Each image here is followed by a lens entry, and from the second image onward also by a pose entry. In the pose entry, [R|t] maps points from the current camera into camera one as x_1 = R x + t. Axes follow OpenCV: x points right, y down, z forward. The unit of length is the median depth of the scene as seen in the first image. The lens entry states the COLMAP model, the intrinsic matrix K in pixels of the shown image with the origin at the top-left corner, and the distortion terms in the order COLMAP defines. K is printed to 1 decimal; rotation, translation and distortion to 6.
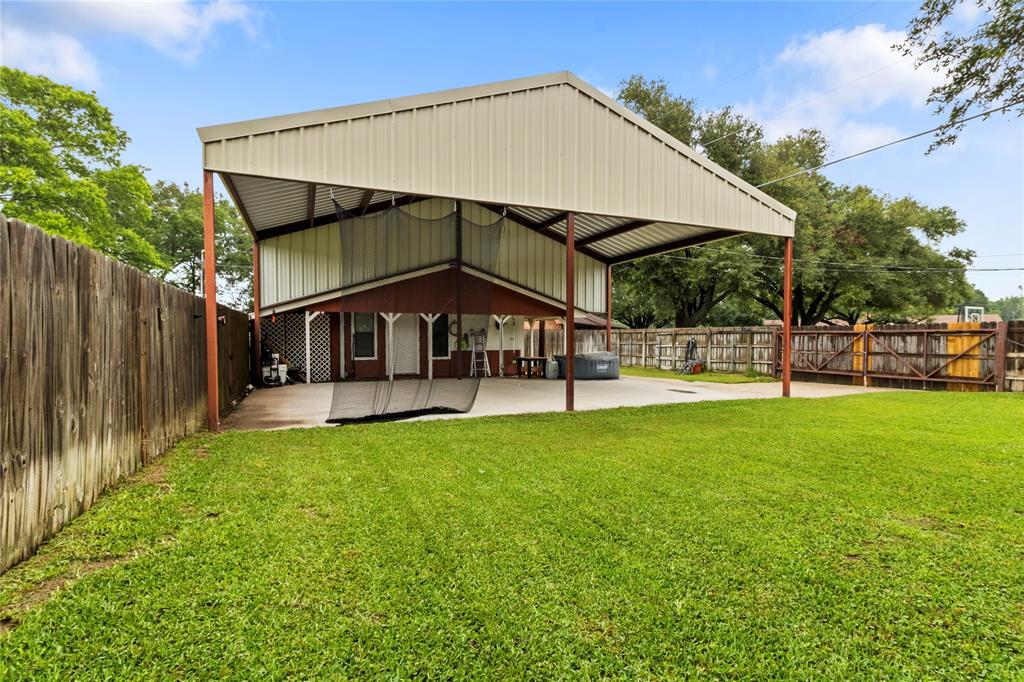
lens RADIAL K [[504.1, 0, 512.0], [0, 504.1, 341.0], [0, 0, 1]] dist [0.001044, 0.000105]
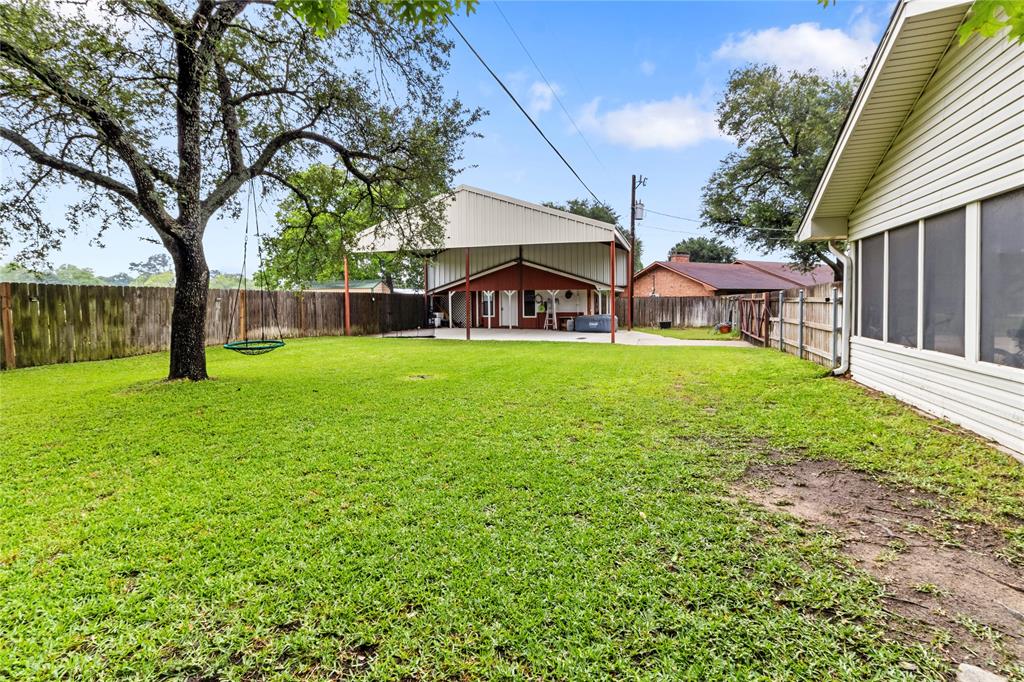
lens RADIAL K [[504.1, 0, 512.0], [0, 504.1, 341.0], [0, 0, 1]] dist [0.001044, 0.000105]
pose [[0.768680, 0.048015, -0.637829, 0.958371], [0.000542, 0.997129, 0.075717, -0.012877], [0.639633, -0.058548, 0.766447, -0.324937]]
